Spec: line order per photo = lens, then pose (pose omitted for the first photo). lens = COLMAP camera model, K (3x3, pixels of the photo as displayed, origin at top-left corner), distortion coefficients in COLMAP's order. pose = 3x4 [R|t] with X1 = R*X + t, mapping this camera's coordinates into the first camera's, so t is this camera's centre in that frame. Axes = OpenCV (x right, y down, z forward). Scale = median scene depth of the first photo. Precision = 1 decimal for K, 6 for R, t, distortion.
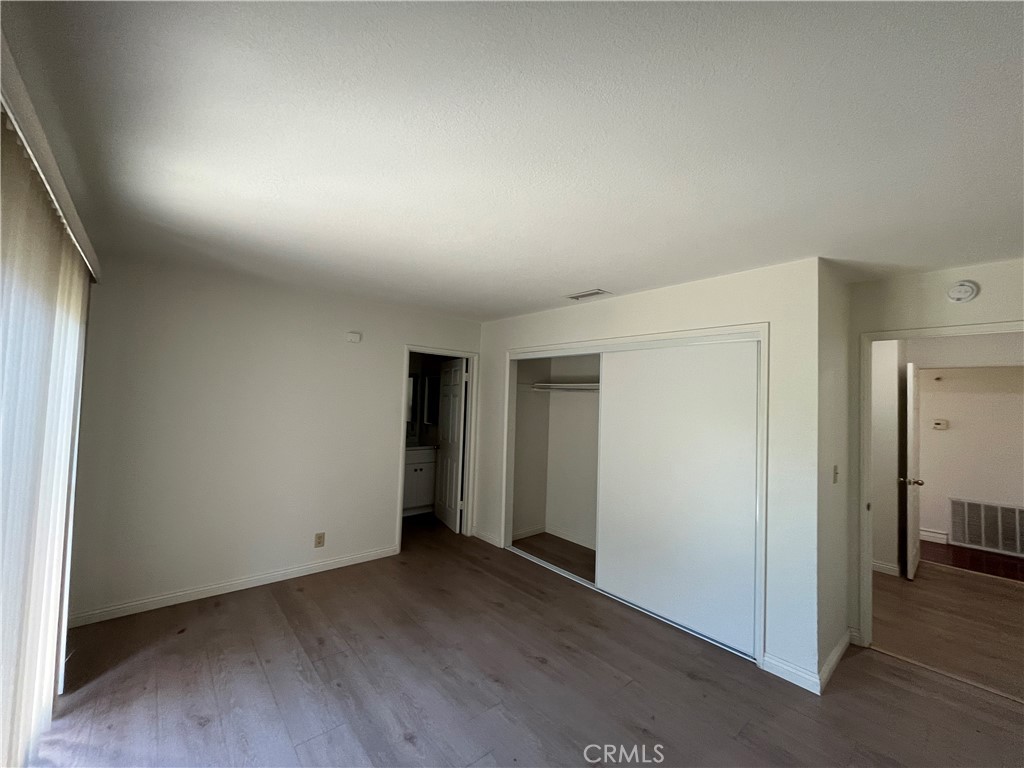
lens RADIAL K [[414.5, 0, 509.9], [0, 414.5, 386.8], [0, 0, 1]] dist [-0.002840, -0.000200]
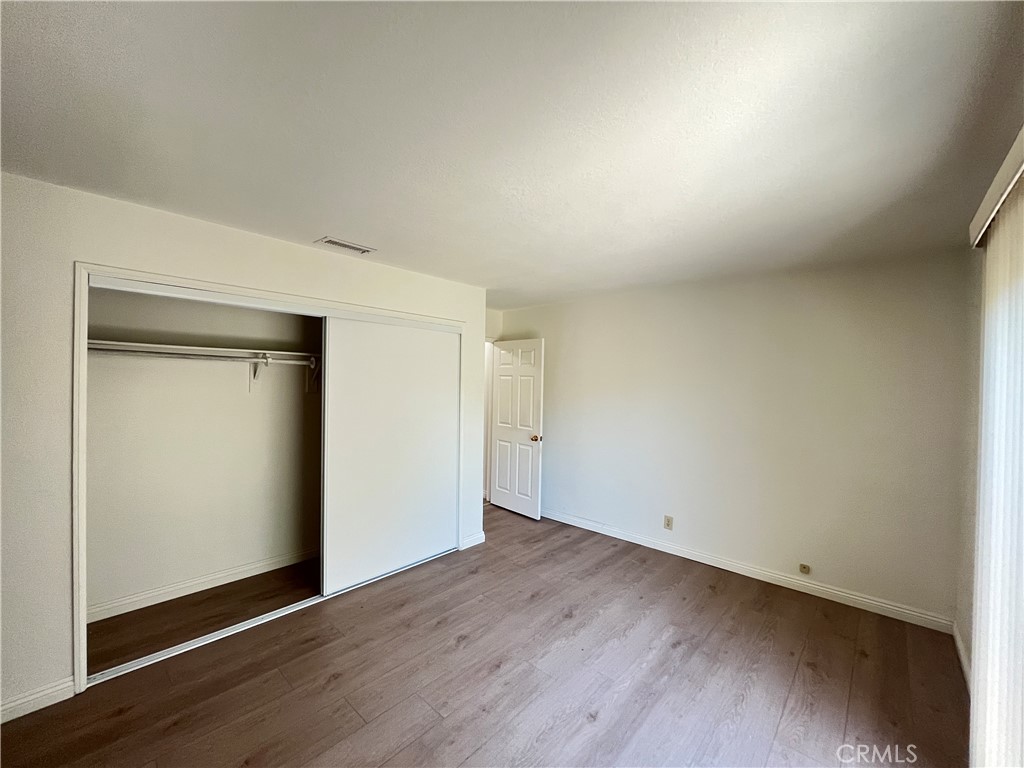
lens RADIAL K [[414.5, 0, 509.5], [0, 414.5, 386.4], [0, 0, 1]] dist [-0.002840, -0.000200]
pose [[-0.122635, -0.045943, 0.991388, -3.201286], [-0.057826, 0.997562, 0.039076, 0.013848], [-0.990766, -0.052535, -0.124993, 3.686072]]
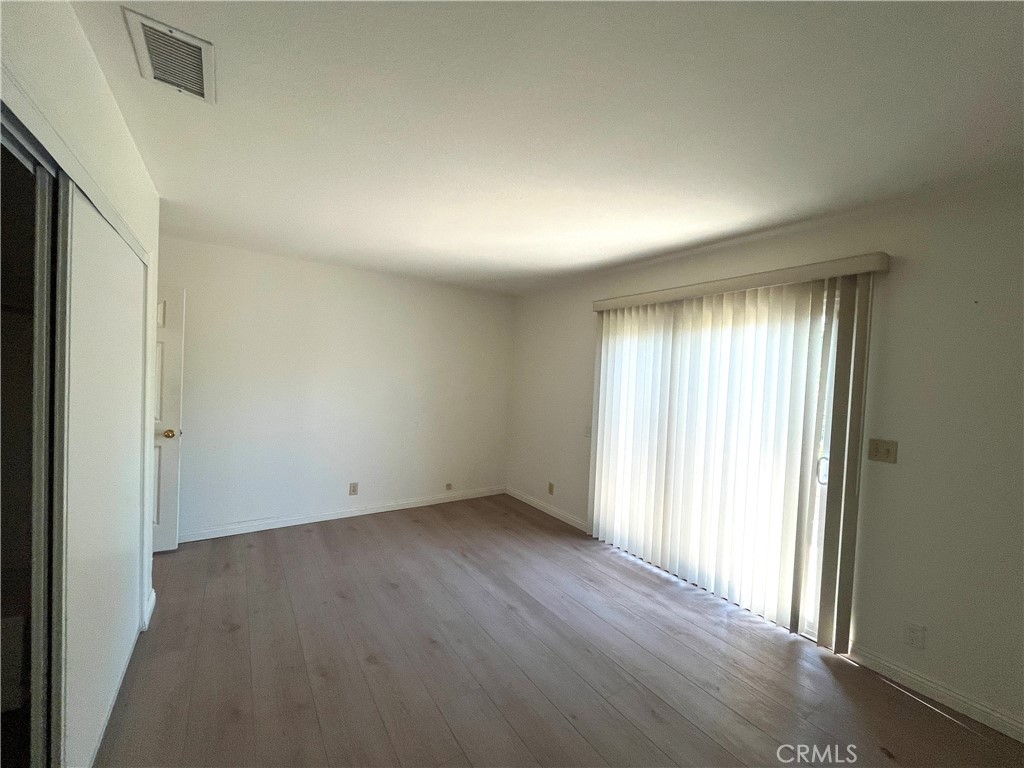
lens RADIAL K [[414.5, 0, 512.8], [0, 414.5, 382.4], [0, 0, 1]] dist [-0.002840, -0.000200]
pose [[-0.989715, -0.072862, 0.123111, -0.964895], [-0.074428, 0.997193, -0.008163, 0.270861], [-0.122170, -0.017242, -0.992359, 6.435432]]
